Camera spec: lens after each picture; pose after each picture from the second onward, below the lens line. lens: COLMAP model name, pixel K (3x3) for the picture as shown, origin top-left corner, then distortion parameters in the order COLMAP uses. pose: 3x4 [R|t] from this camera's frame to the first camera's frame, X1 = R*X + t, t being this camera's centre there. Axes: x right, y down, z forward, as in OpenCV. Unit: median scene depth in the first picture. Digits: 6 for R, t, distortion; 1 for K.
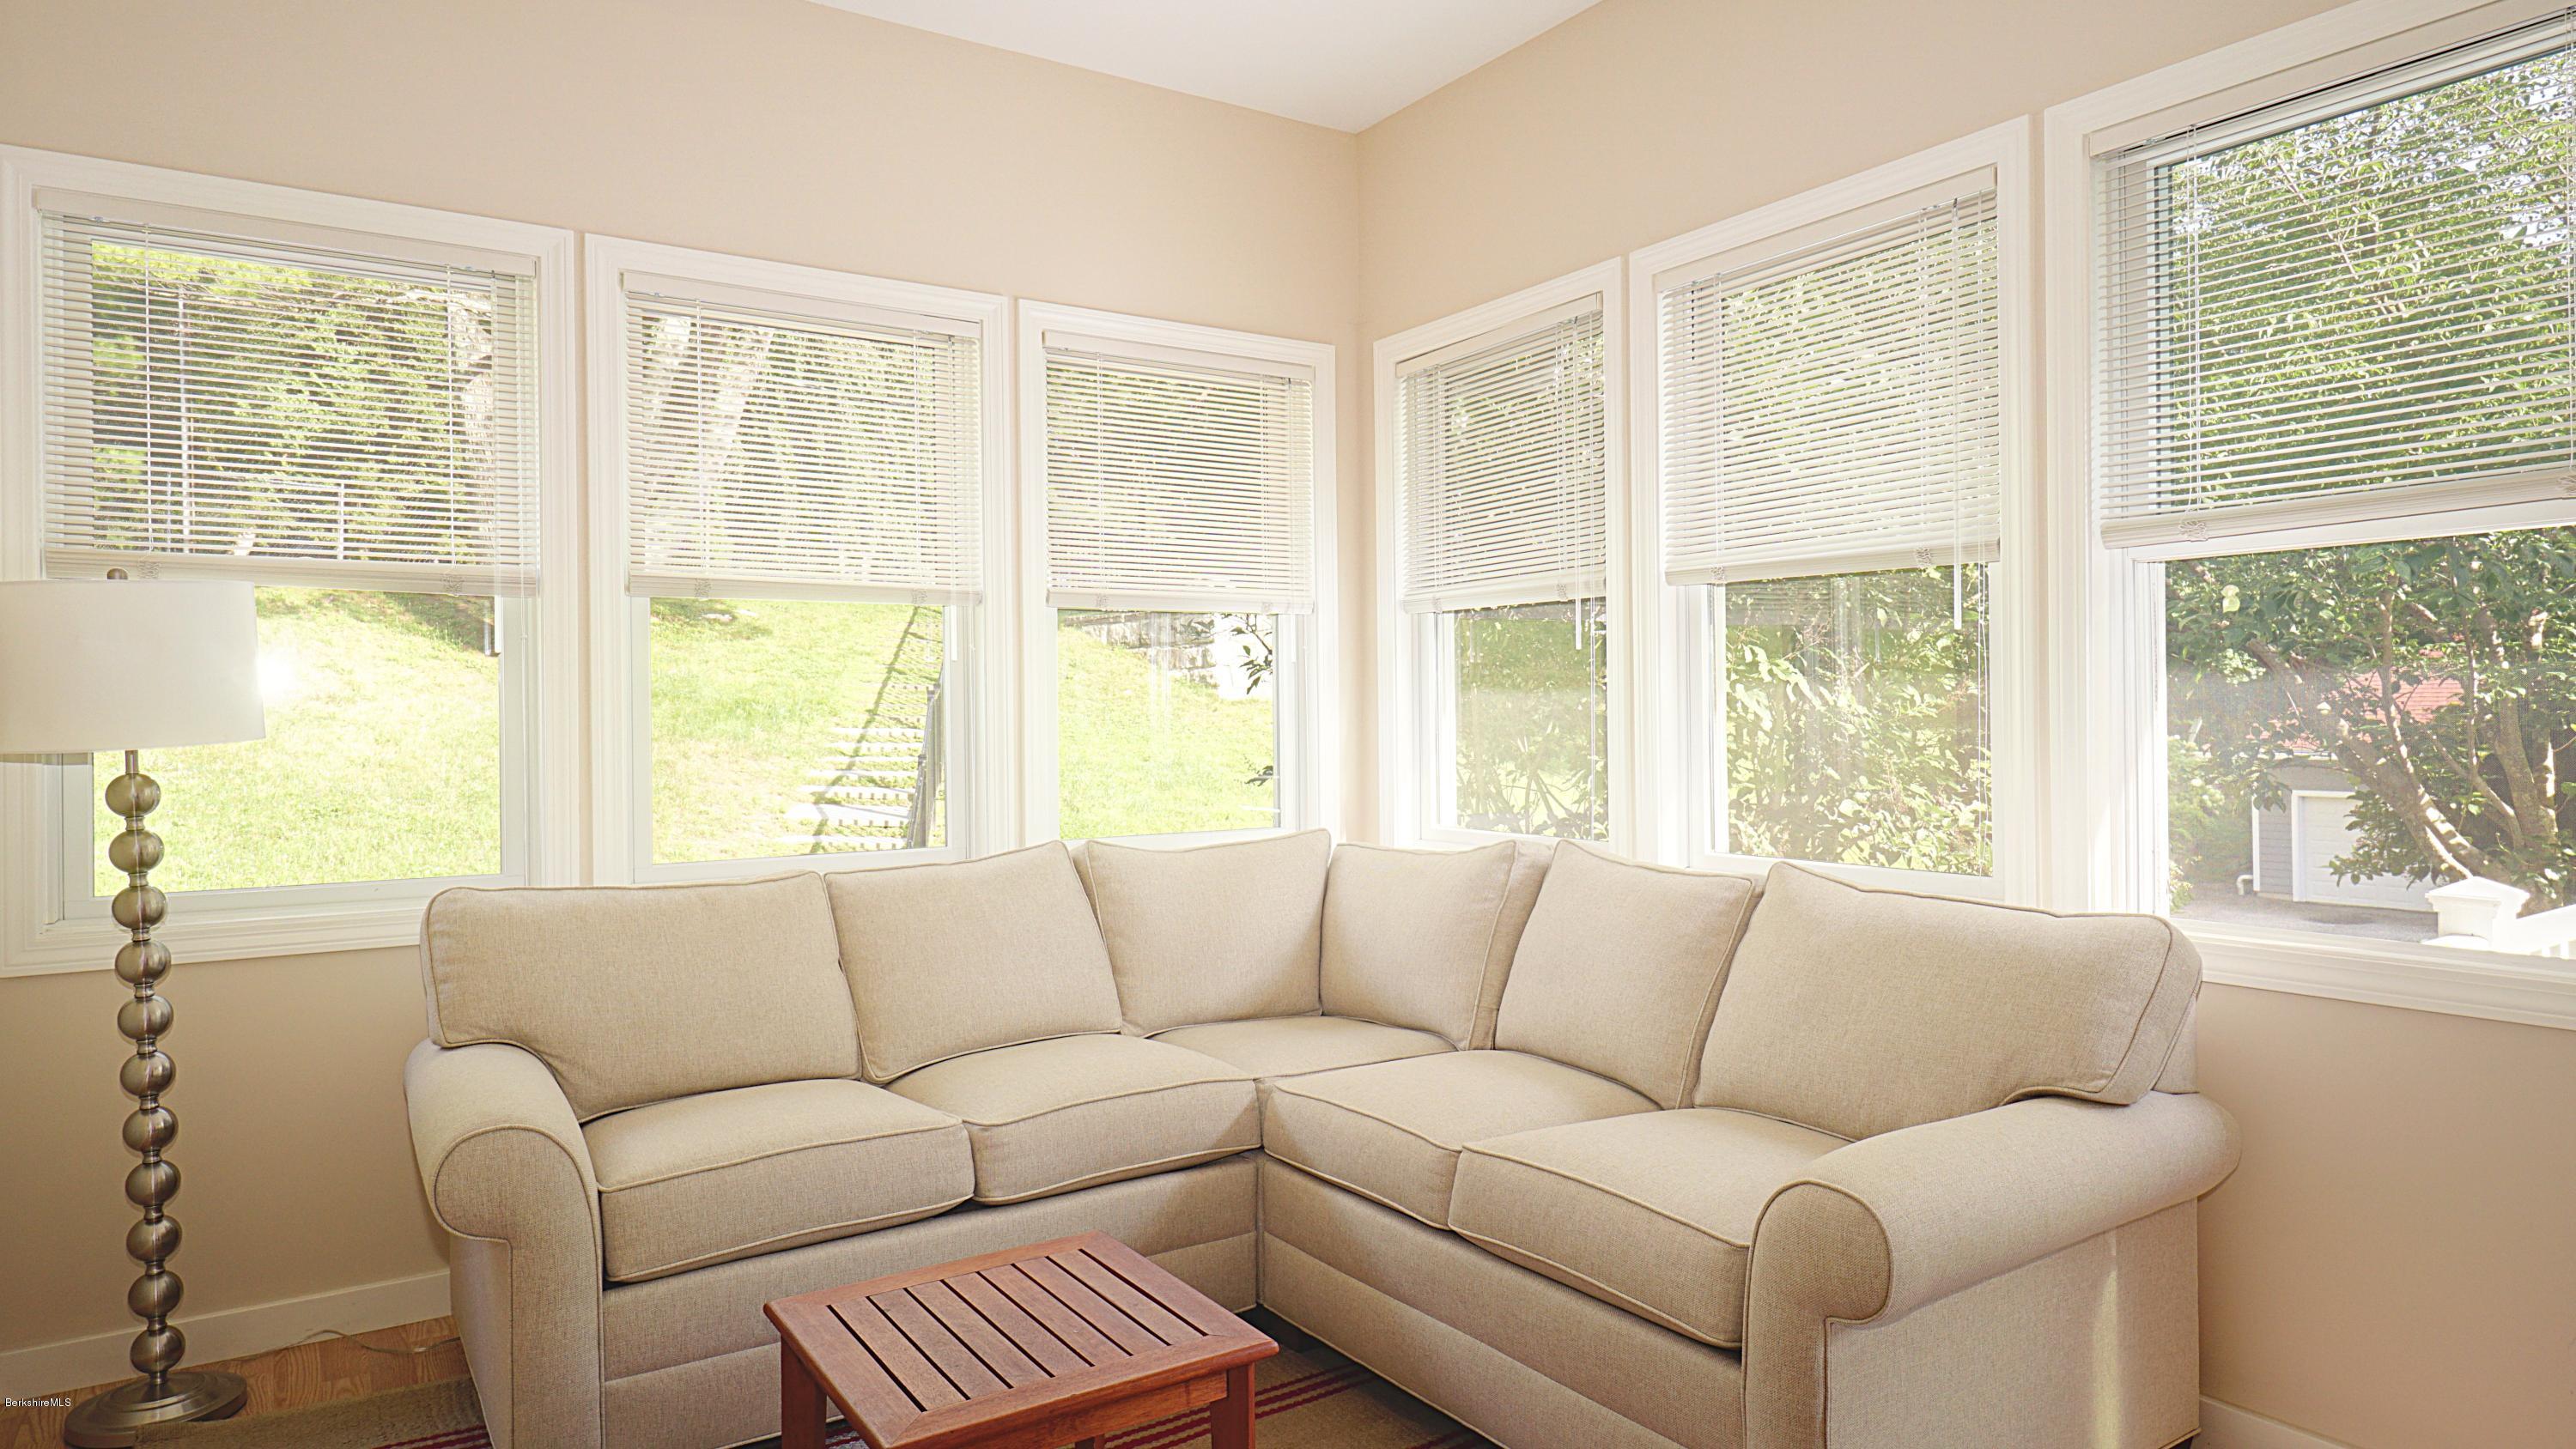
lens RADIAL K [[1501.5, 0, 1288.2], [0, 1501.5, 720.3], [0, 0, 1]] dist [0.018907, -0.006247]
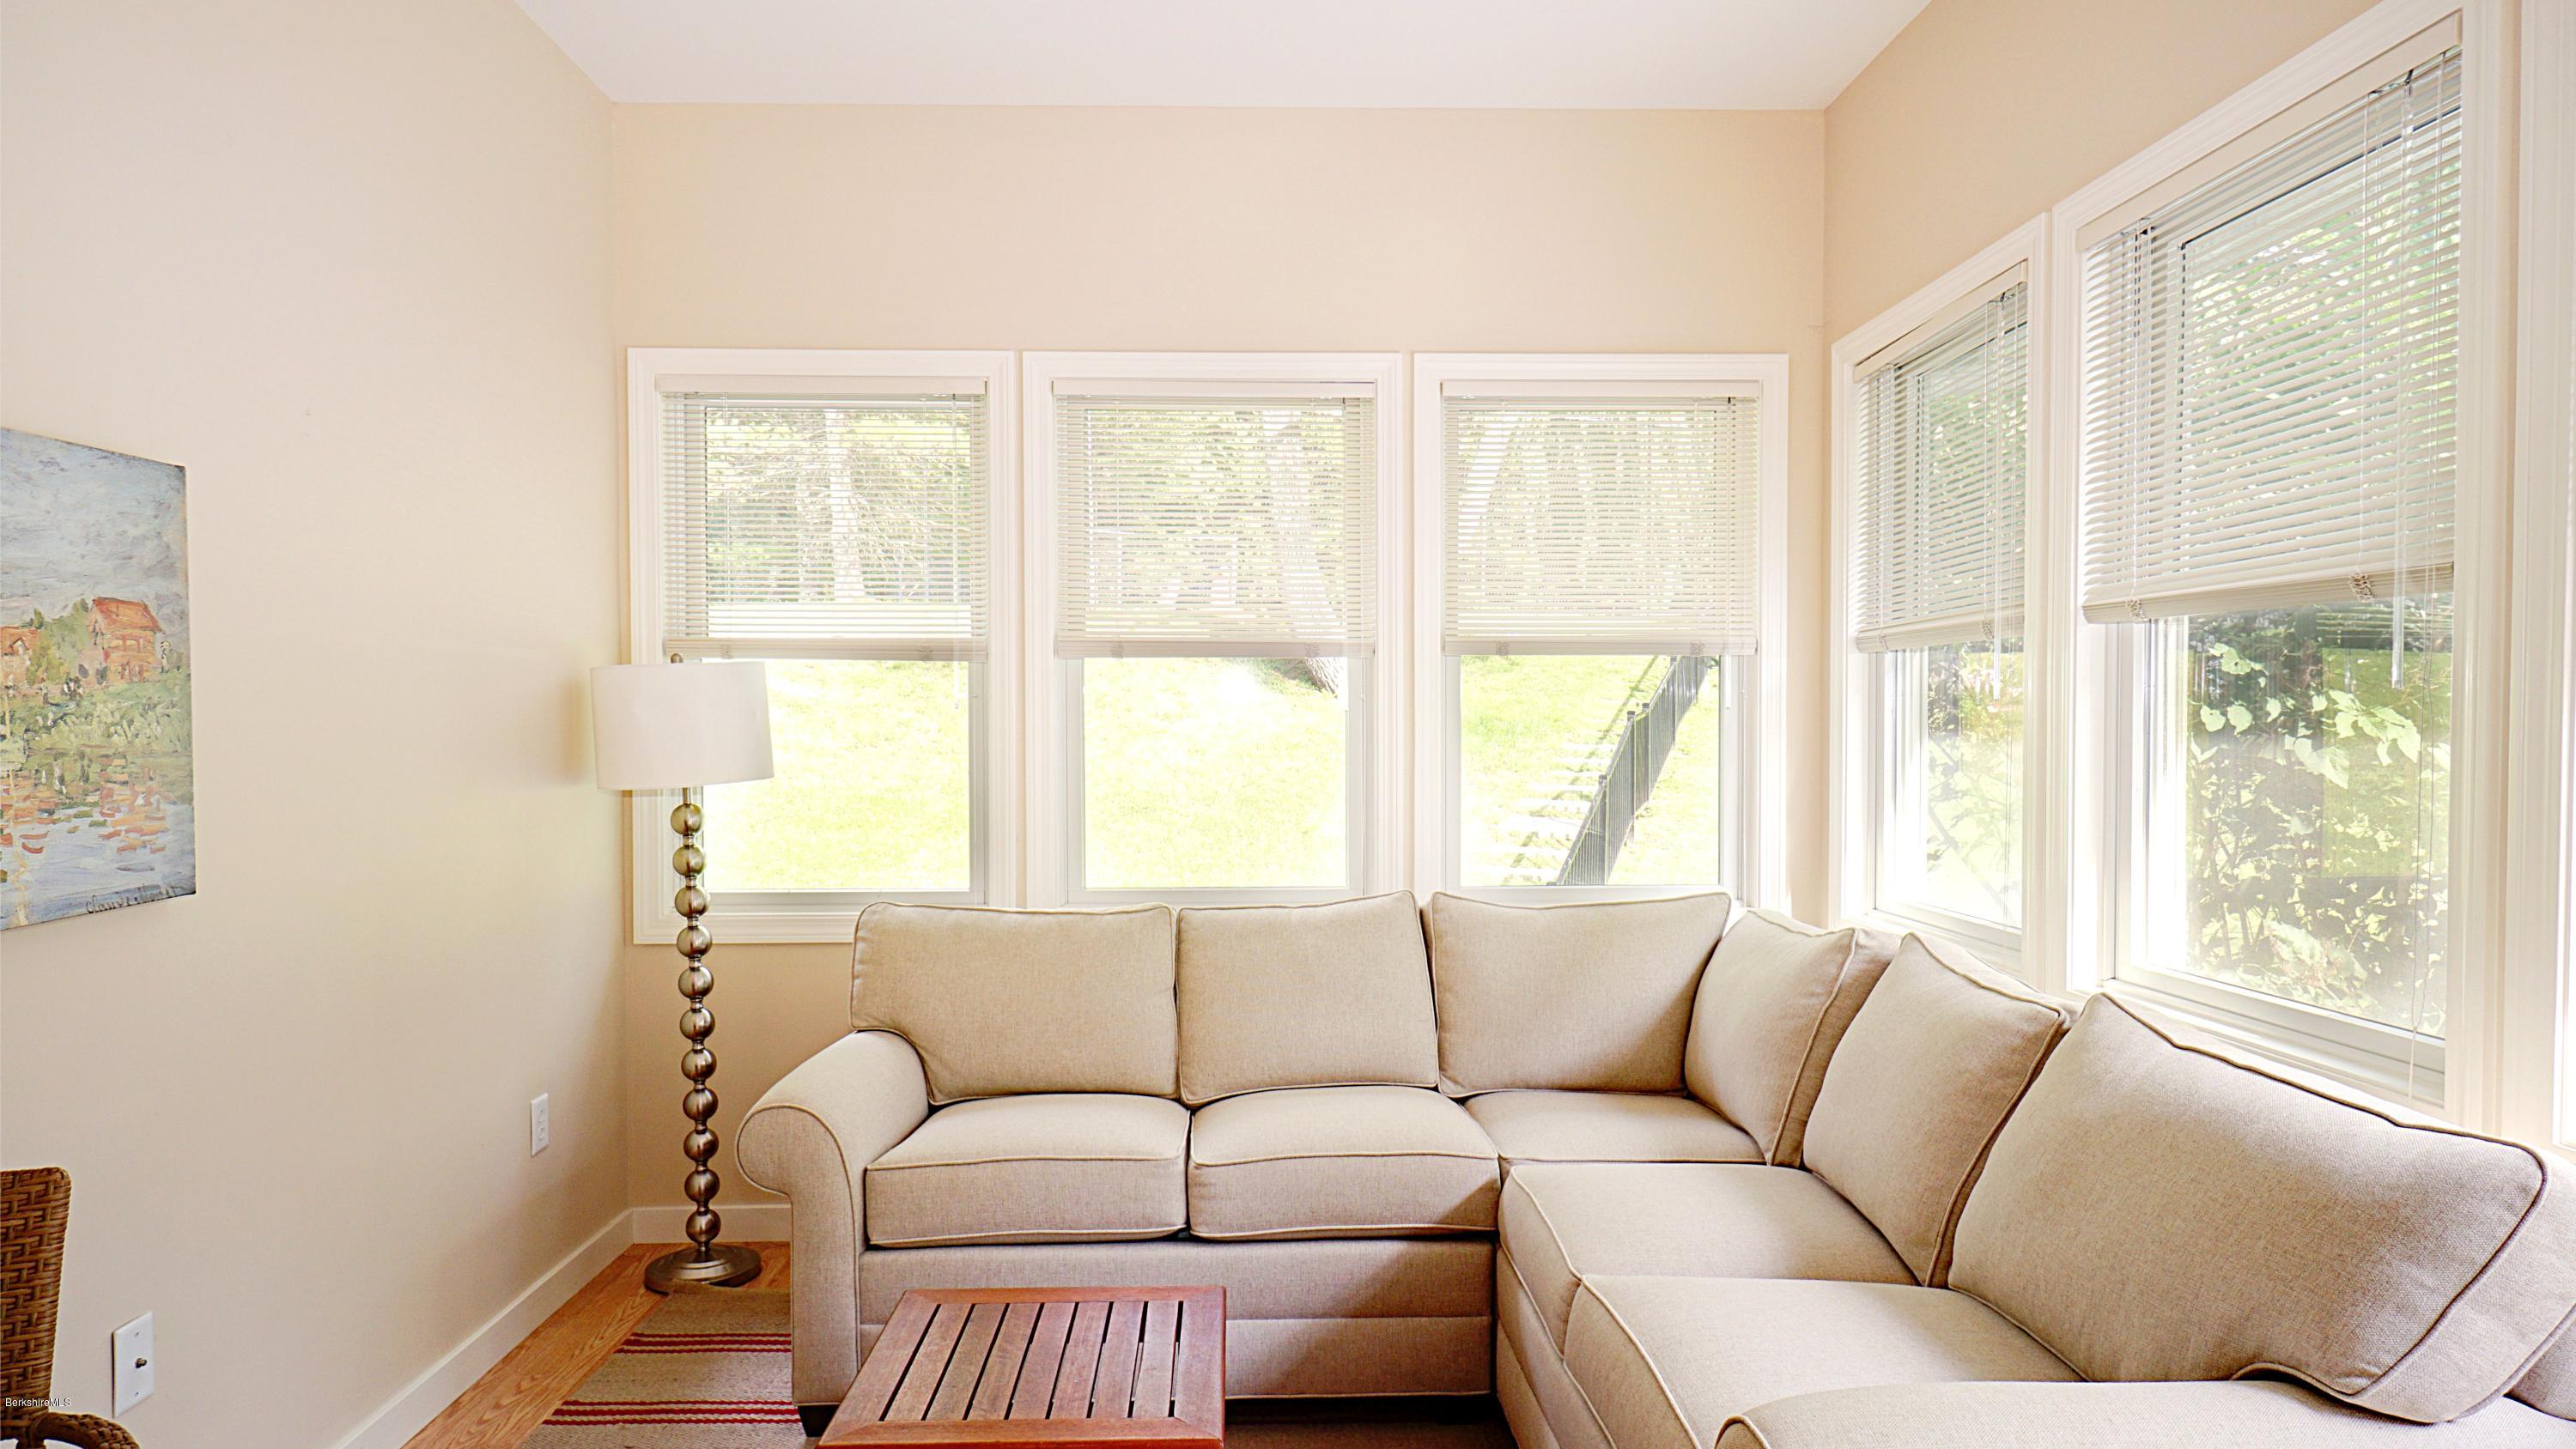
lens RADIAL K [[1448.6, 0, 1273.5], [0, 1448.6, 767.7], [0, 0, 1]] dist [0.018332, -0.004965]
pose [[0.856105, 0.023022, -0.516289, 0.358716], [-0.009878, 0.999554, 0.028193, -0.039087], [0.516708, -0.019036, 0.855950, 0.151205]]
